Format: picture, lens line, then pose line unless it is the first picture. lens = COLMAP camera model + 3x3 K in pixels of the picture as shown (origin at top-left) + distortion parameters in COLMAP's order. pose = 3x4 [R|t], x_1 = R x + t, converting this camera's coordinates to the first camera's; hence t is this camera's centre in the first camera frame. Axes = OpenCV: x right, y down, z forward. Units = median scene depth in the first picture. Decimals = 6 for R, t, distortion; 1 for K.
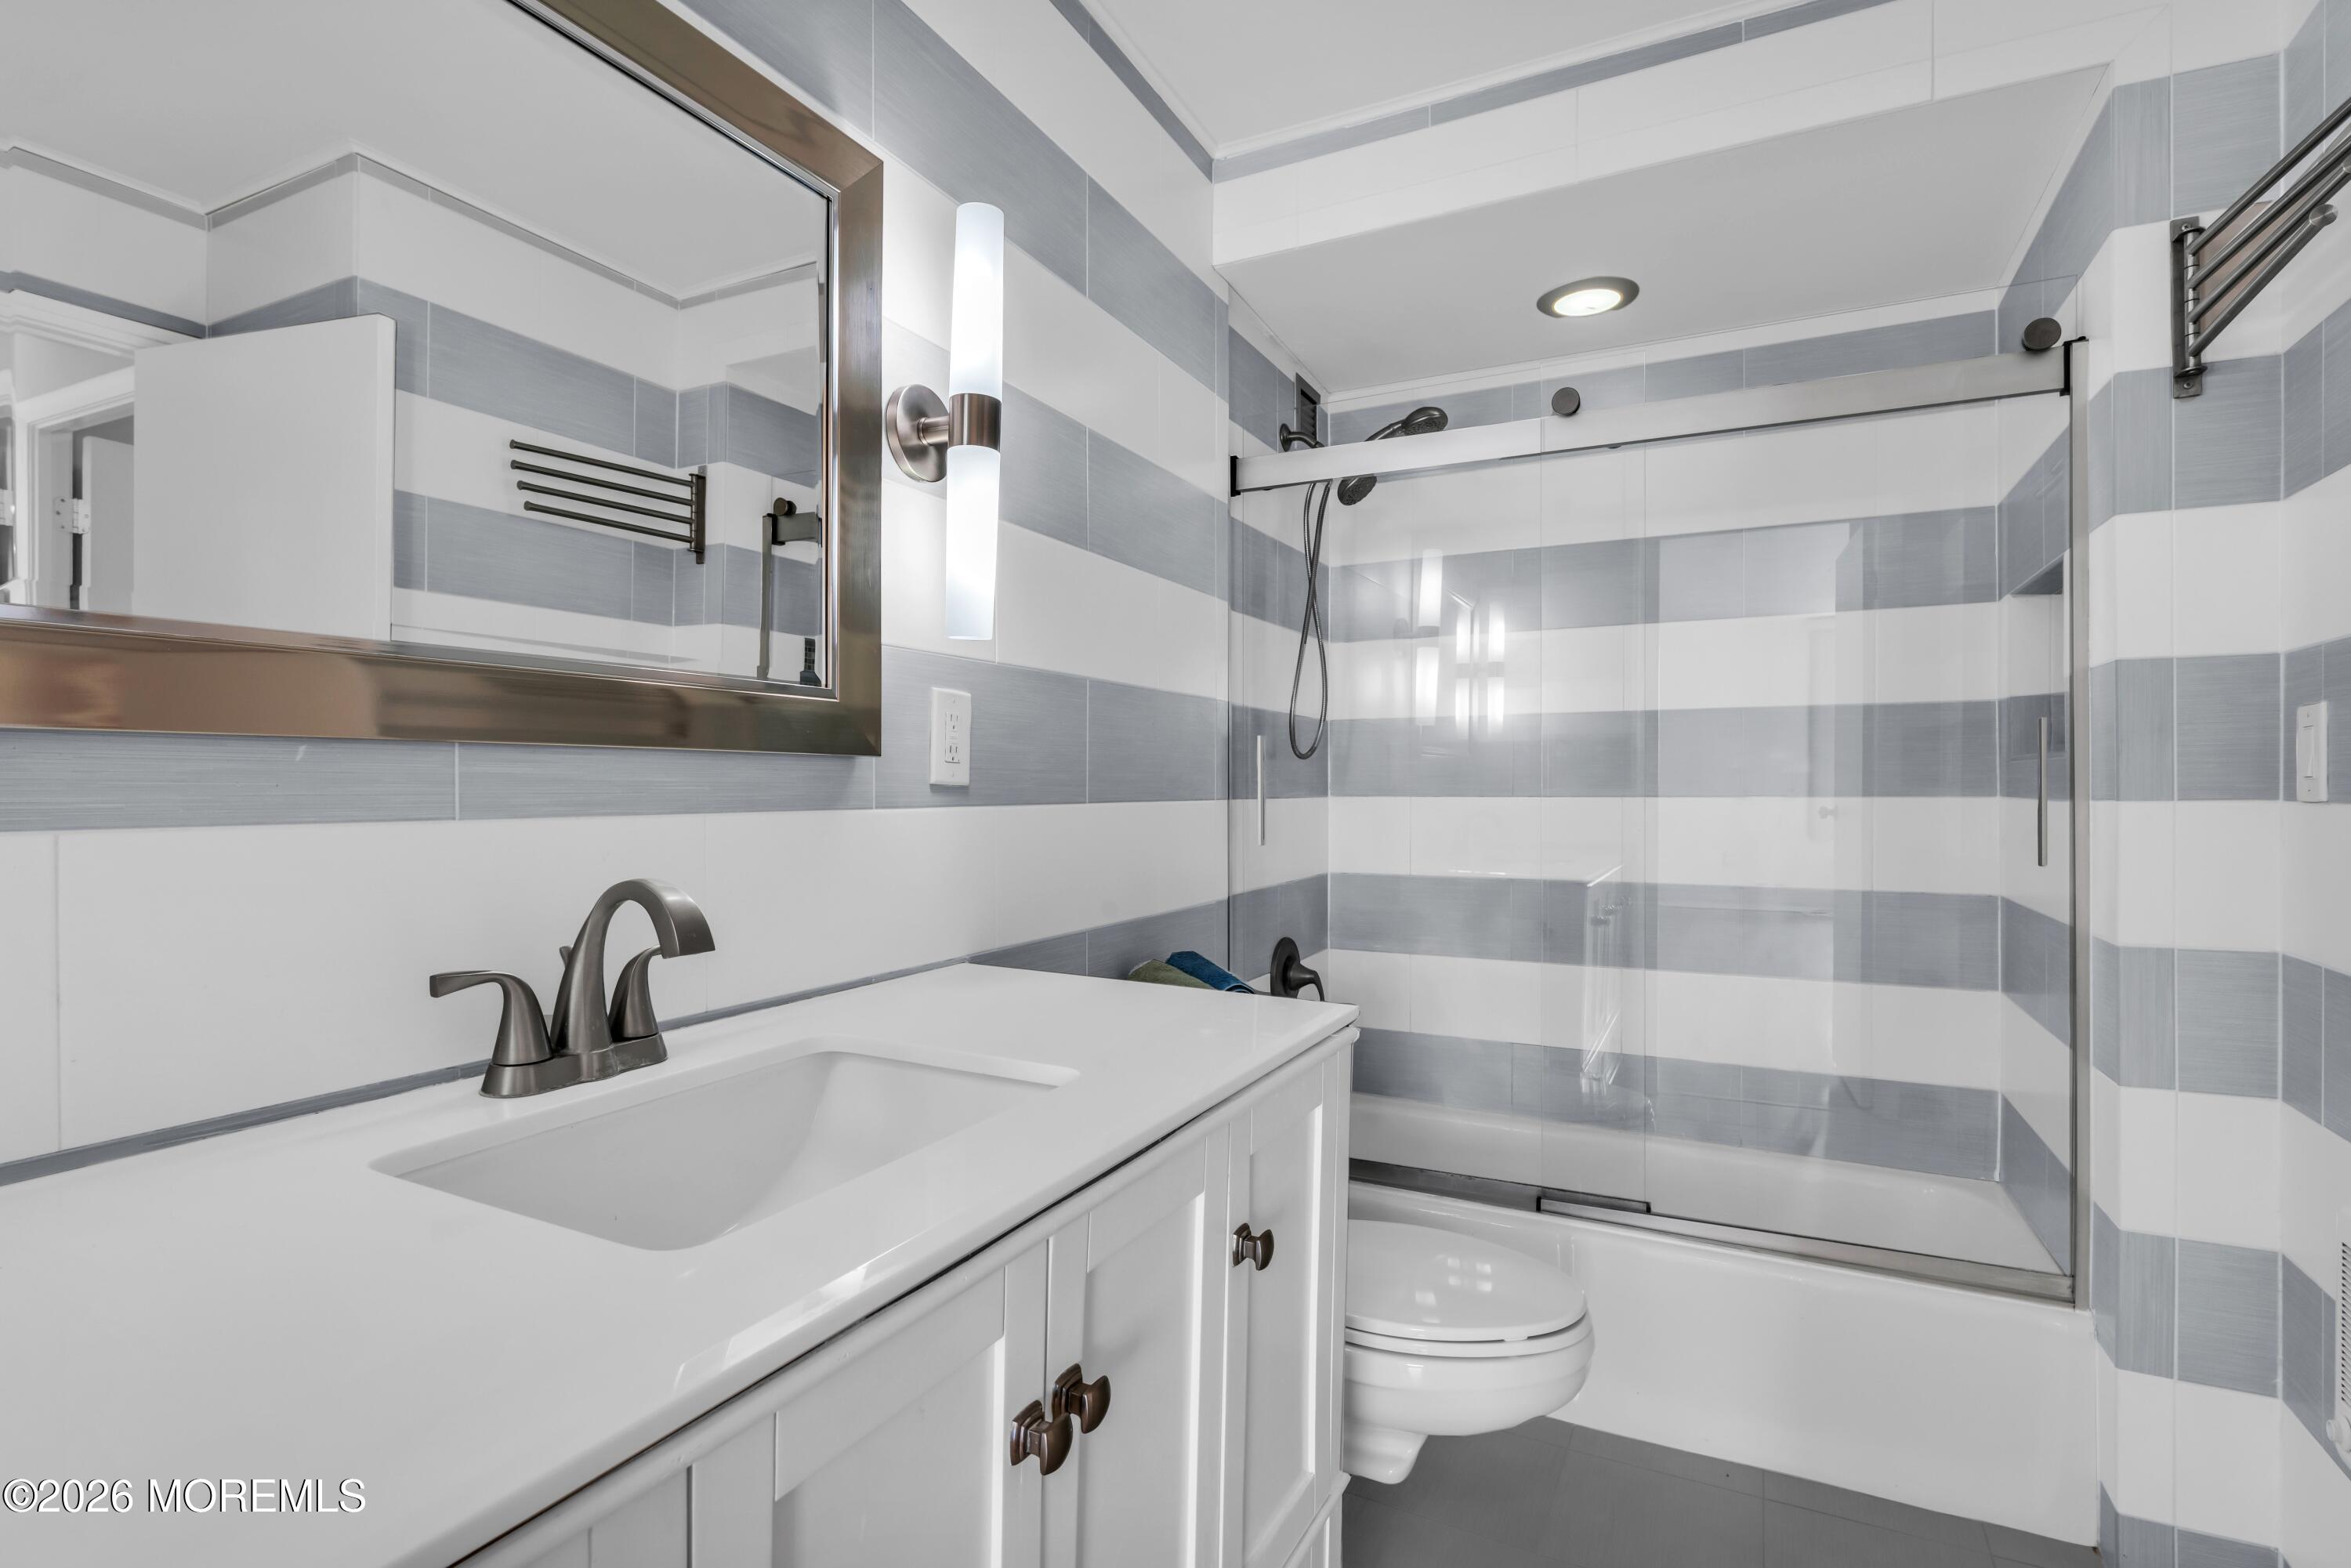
lens RADIAL K [[1170.1, 0, 1169.0], [0, 1170.1, 810.7], [0, 0, 1]] dist [0.000571, 0.000588]
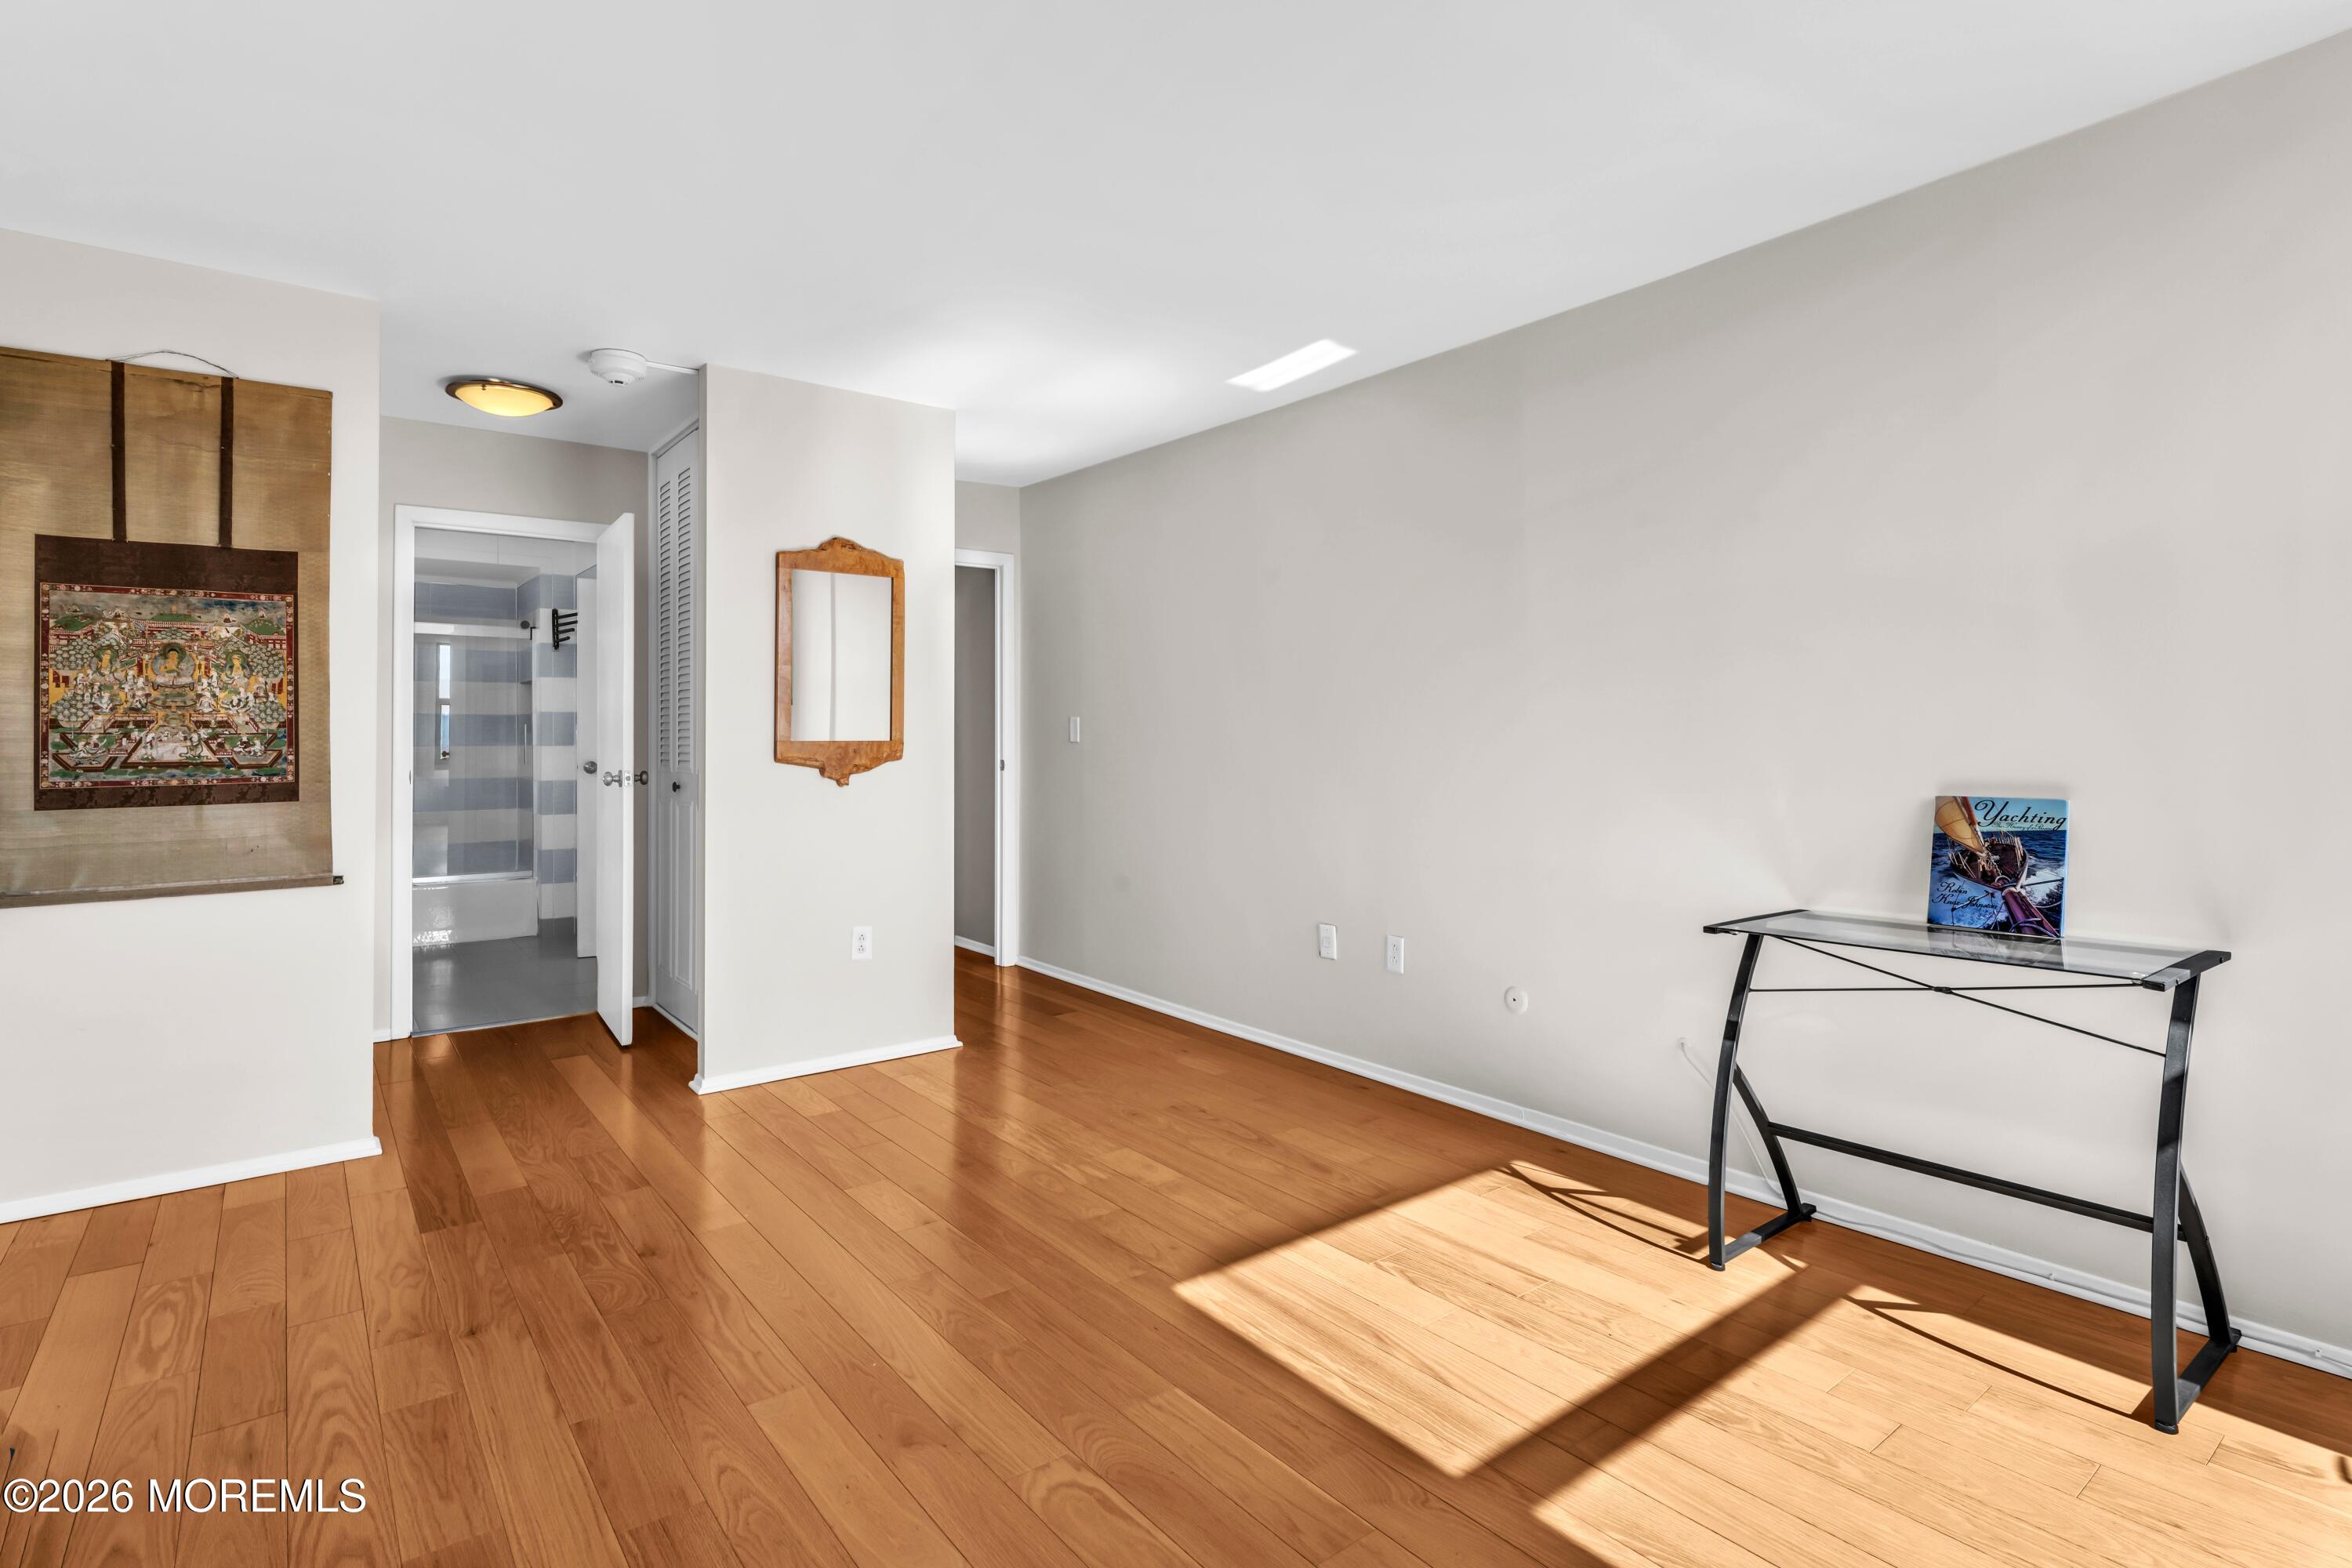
lens RADIAL K [[1125.8, 0, 1165.9], [0, 1125.8, 789.2], [0, 0, 1]] dist [-0.000225, -0.000085]
pose [[0.436240, -0.008295, 0.899792, -1.831788], [-0.008746, 0.999871, 0.013458, 0.072464], [-0.899788, -0.013741, 0.436111, -2.758802]]
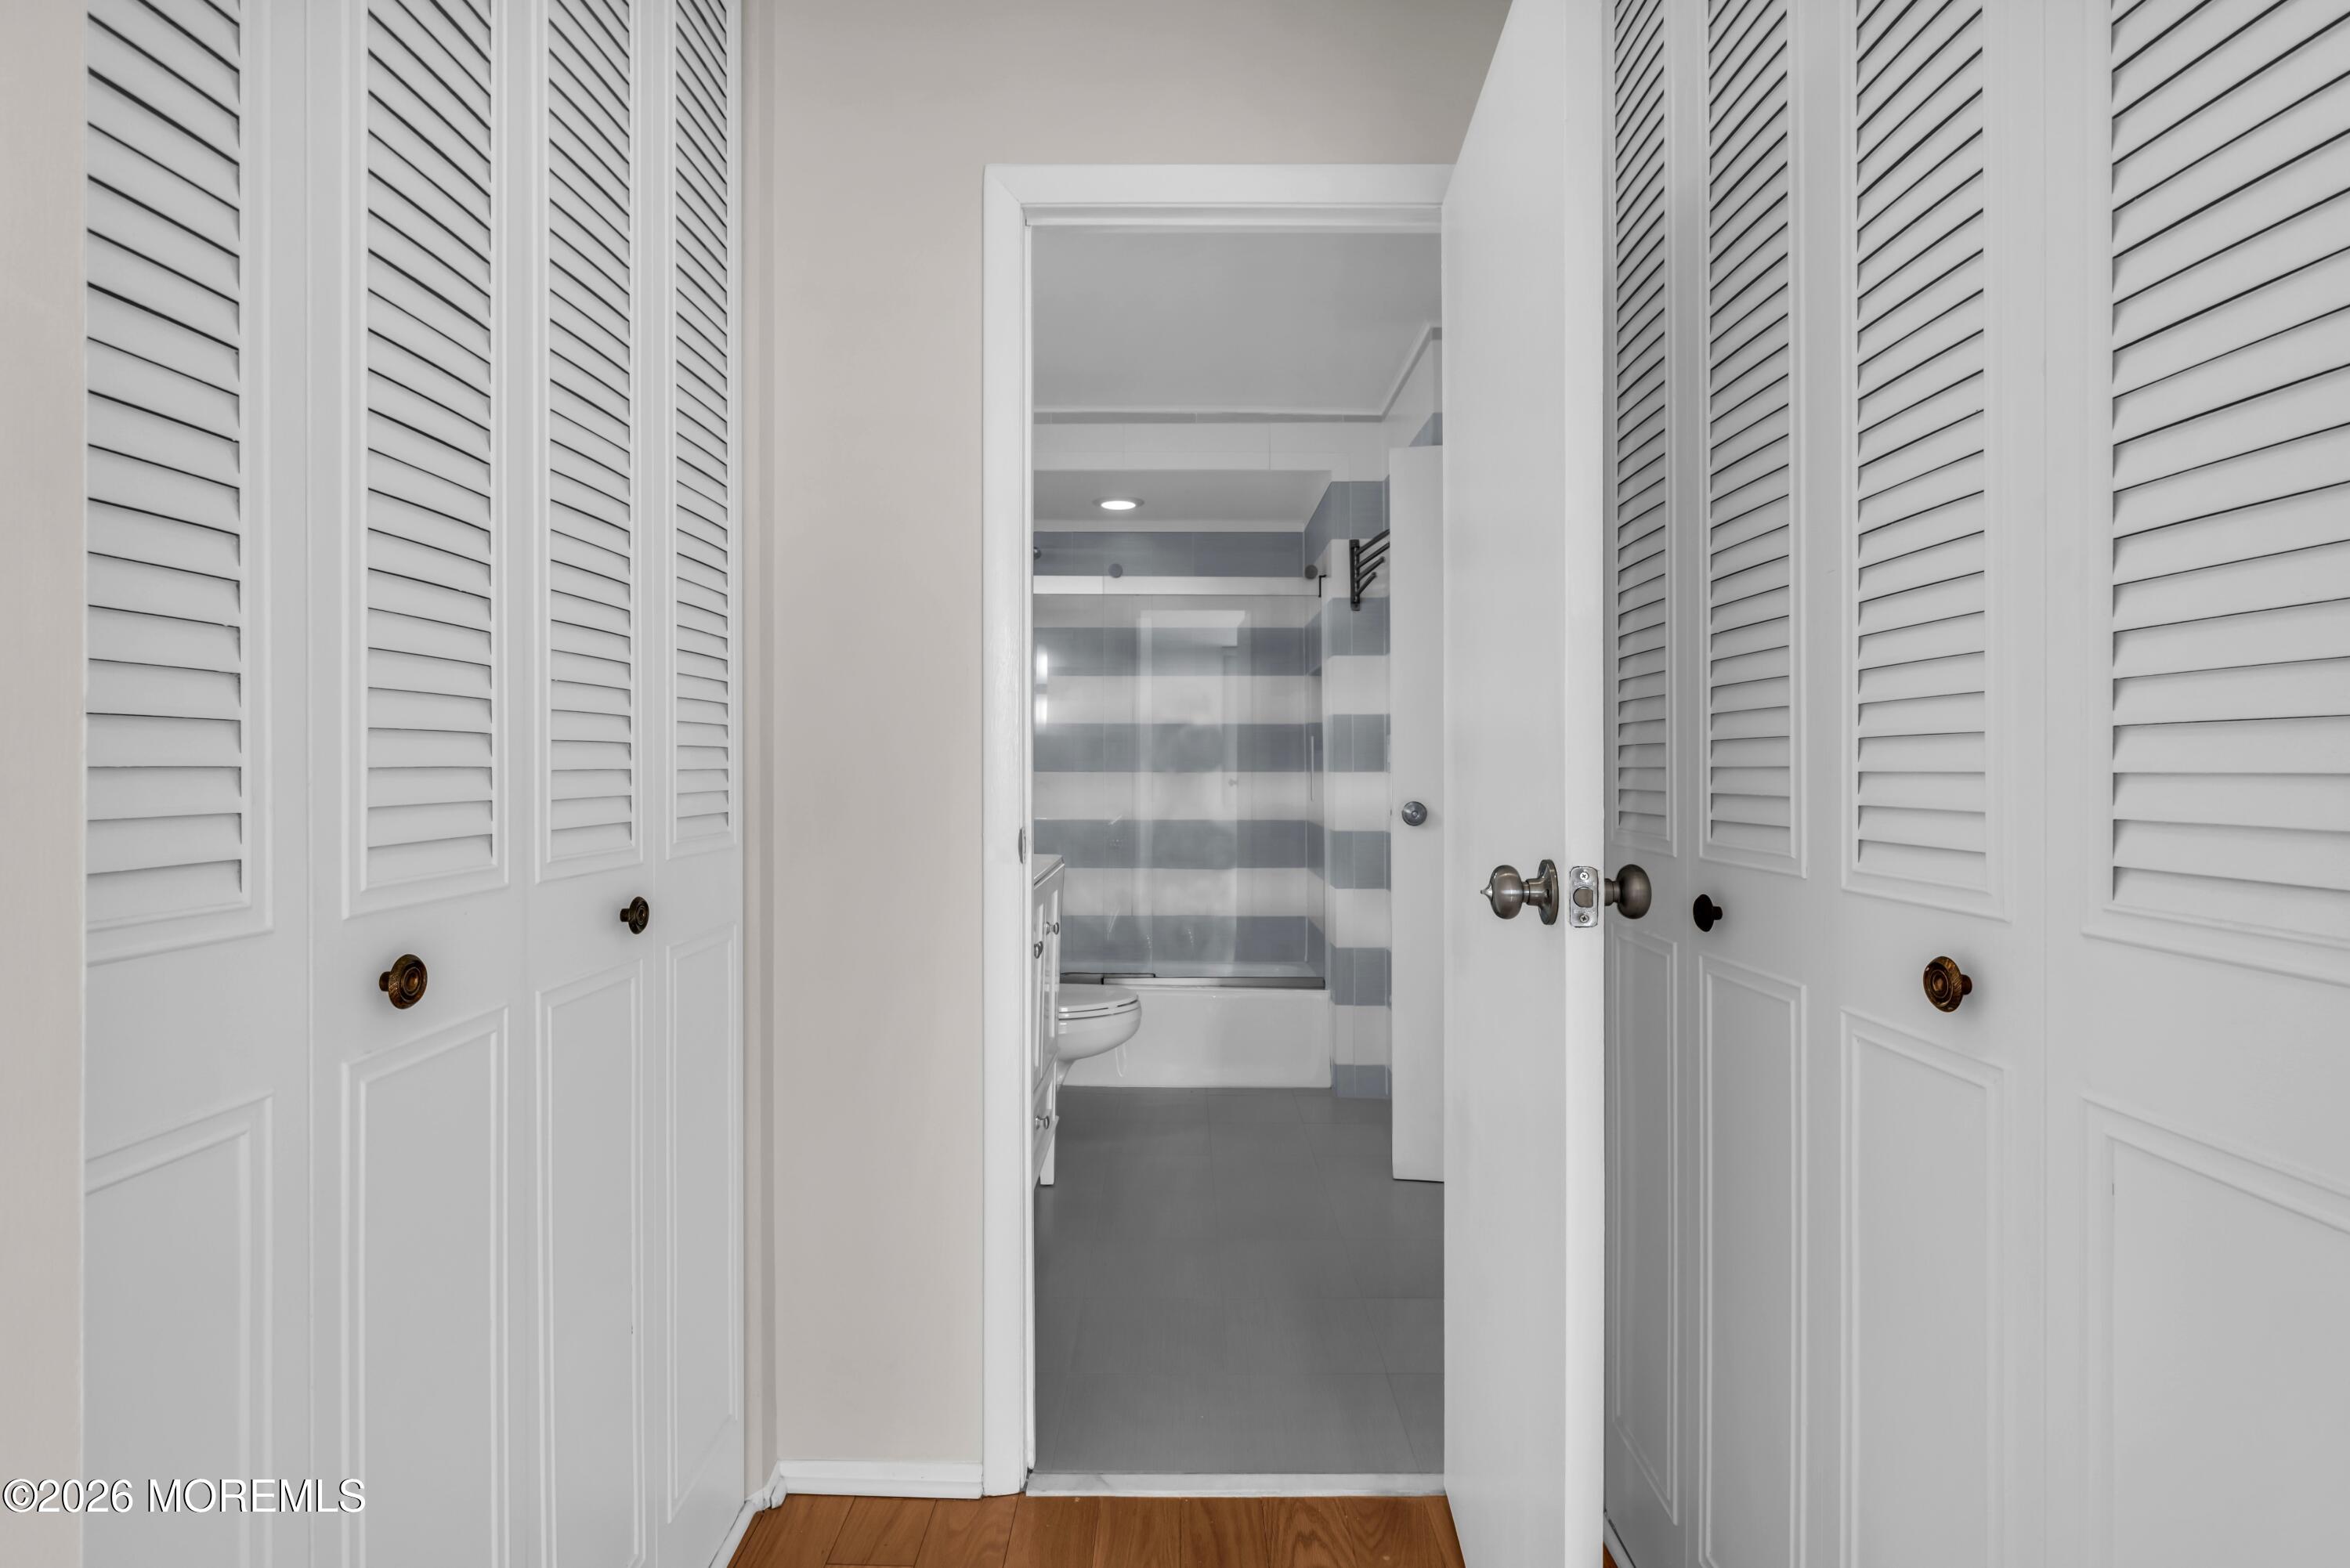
lens RADIAL K [[1112.3, 0, 1175.0], [0, 1112.3, 784.0], [0, 0, 1]] dist [-0.001867, -0.000216]
pose [[0.897103, -0.001784, 0.441818, -0.518893], [0.003058, 0.999993, -0.002173, 0.020175], [-0.441811, 0.003301, 0.897102, -0.944534]]
